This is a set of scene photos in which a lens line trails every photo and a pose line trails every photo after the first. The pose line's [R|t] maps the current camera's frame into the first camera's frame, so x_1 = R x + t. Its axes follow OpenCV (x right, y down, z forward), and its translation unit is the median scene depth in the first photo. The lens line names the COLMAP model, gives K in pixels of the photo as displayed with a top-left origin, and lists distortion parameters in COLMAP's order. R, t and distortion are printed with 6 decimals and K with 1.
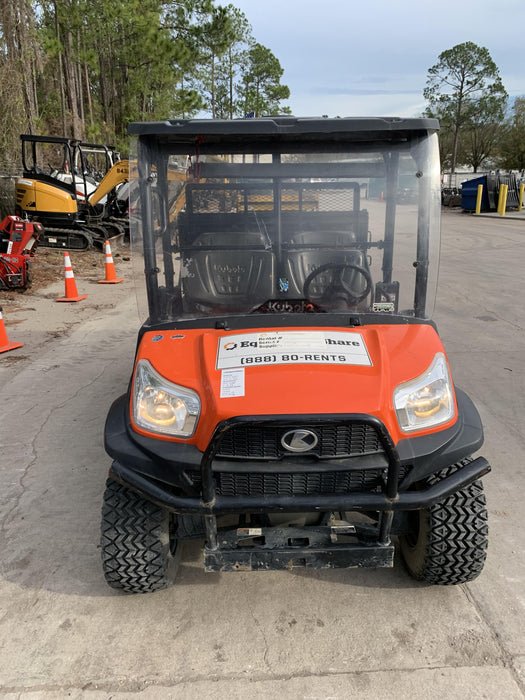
lens RADIAL K [[540.2, 0, 262.6], [0, 540.2, 337.9], [0, 0, 1]] dist [0.010219, 0.002876]
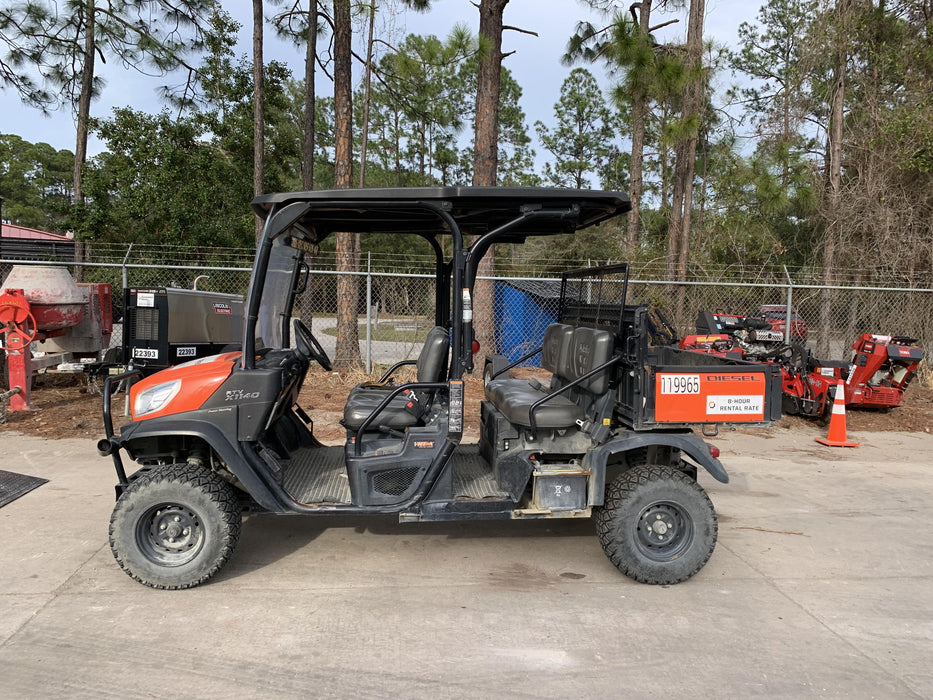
lens RADIAL K [[701.2, 0, 466.5], [0, 701.2, 350.0], [0, 0, 1]] dist [0.008347, -0.006878]
pose [[0.089169, 0.087209, -0.992191, 1.958545], [-0.310574, 0.948928, 0.055495, -0.327143], [0.946358, 0.303200, 0.111699, 1.417955]]
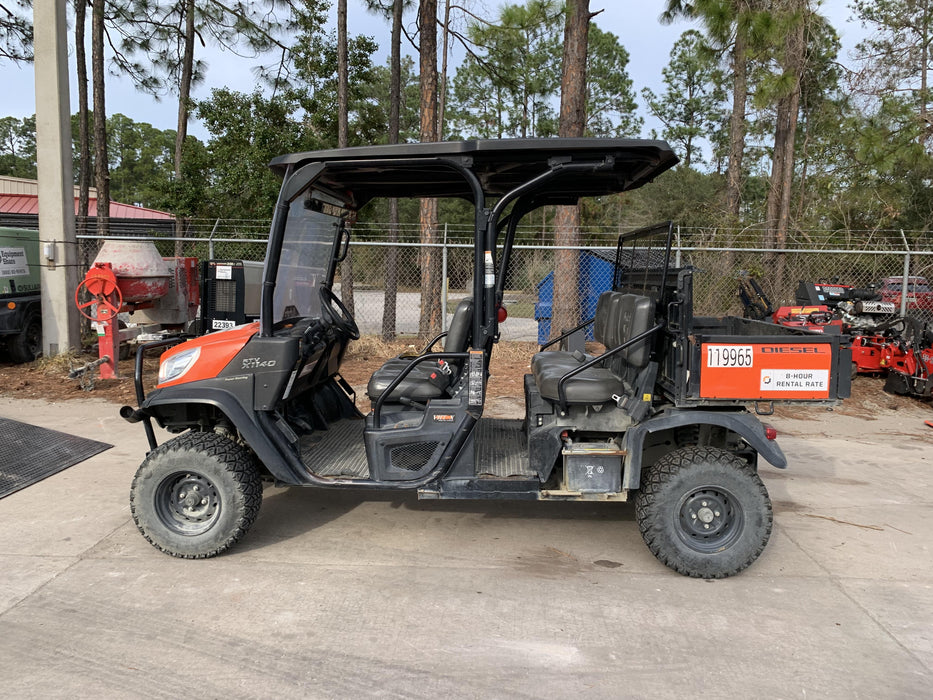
lens RADIAL K [[704.2, 0, 476.3], [0, 704.2, 339.9], [0, 0, 1]] dist [0.004503, -0.003061]
pose [[-0.046952, 0.107924, -0.993050, 1.859236], [-0.302127, 0.946048, 0.117100, -0.360281], [0.952111, 0.305525, -0.011812, 1.605039]]
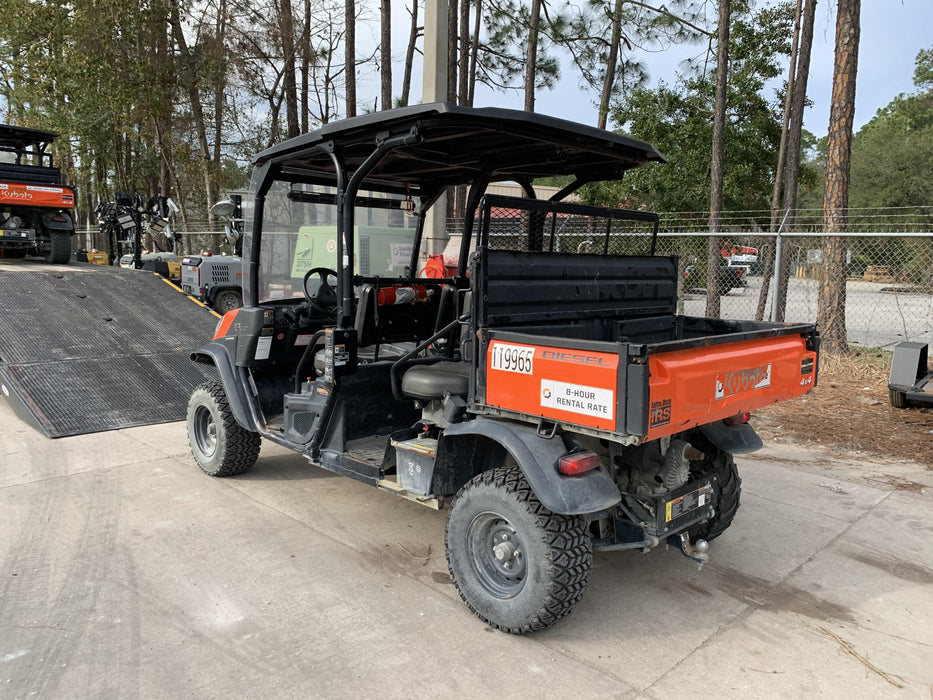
lens RADIAL K [[713.5, 0, 480.6], [0, 713.5, 327.2], [0, 0, 1]] dist [0.004639, 0.001467]
pose [[-0.708400, 0.062817, -0.703010, 1.255916], [-0.220610, 0.926422, 0.305081, -0.717935], [0.670448, 0.371210, -0.642420, 2.816581]]
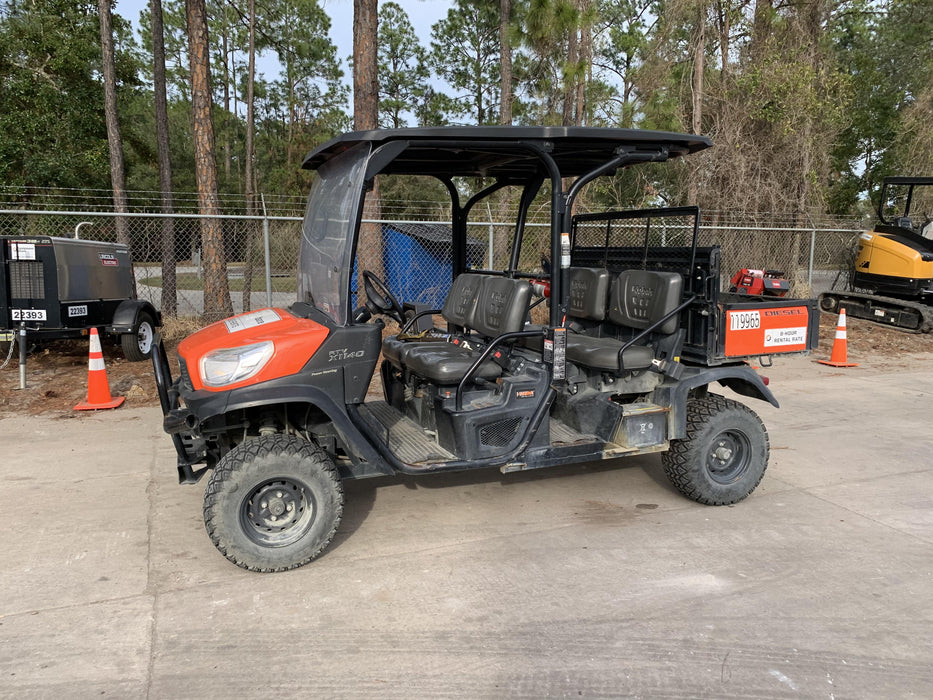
lens RADIAL K [[701.2, 0, 466.5], [0, 701.2, 350.0], [0, 0, 1]] dist [0.008347, -0.006878]
pose [[0.351808, 0.153279, -0.923437, 1.774264], [-0.279595, 0.958676, 0.052610, -0.140810], [0.893341, 0.239680, 0.380126, 0.821179]]
